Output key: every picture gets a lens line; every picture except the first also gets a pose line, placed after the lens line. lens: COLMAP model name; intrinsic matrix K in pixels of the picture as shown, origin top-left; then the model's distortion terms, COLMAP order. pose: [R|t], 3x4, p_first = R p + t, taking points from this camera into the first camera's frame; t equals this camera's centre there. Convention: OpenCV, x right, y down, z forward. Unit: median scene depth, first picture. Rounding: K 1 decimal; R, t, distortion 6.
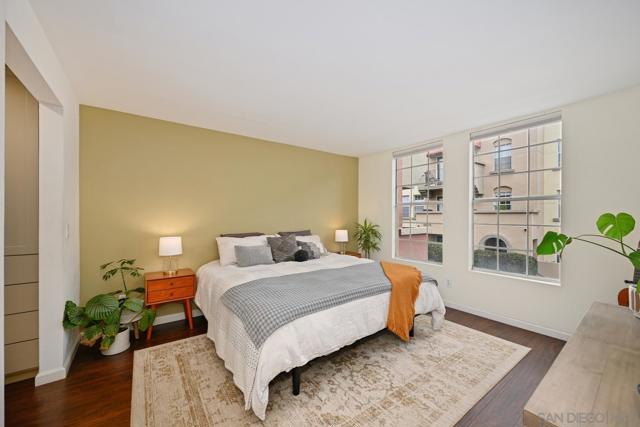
lens RADIAL K [[252.6, 0, 321.2], [0, 252.6, 216.2], [0, 0, 1]] dist [0.000821, -0.000049]
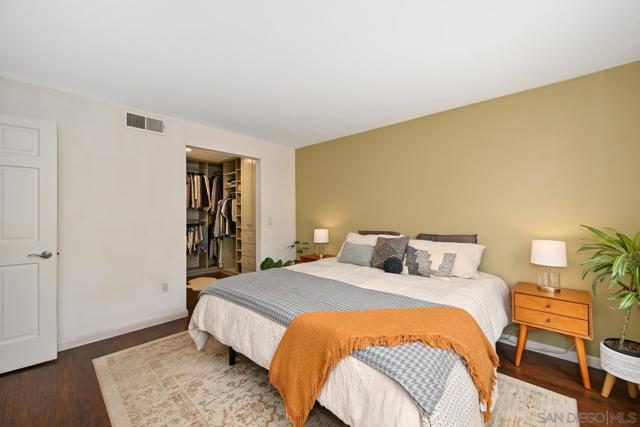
lens RADIAL K [[252.6, 0, 321.2], [0, 252.6, 216.2], [0, 0, 1]] dist [0.000821, -0.000049]
pose [[0.193056, -0.008568, -0.981150, 0.709126], [-0.005780, 0.999935, -0.009869, 0.022961], [0.981171, 0.007576, 0.192994, 0.742238]]
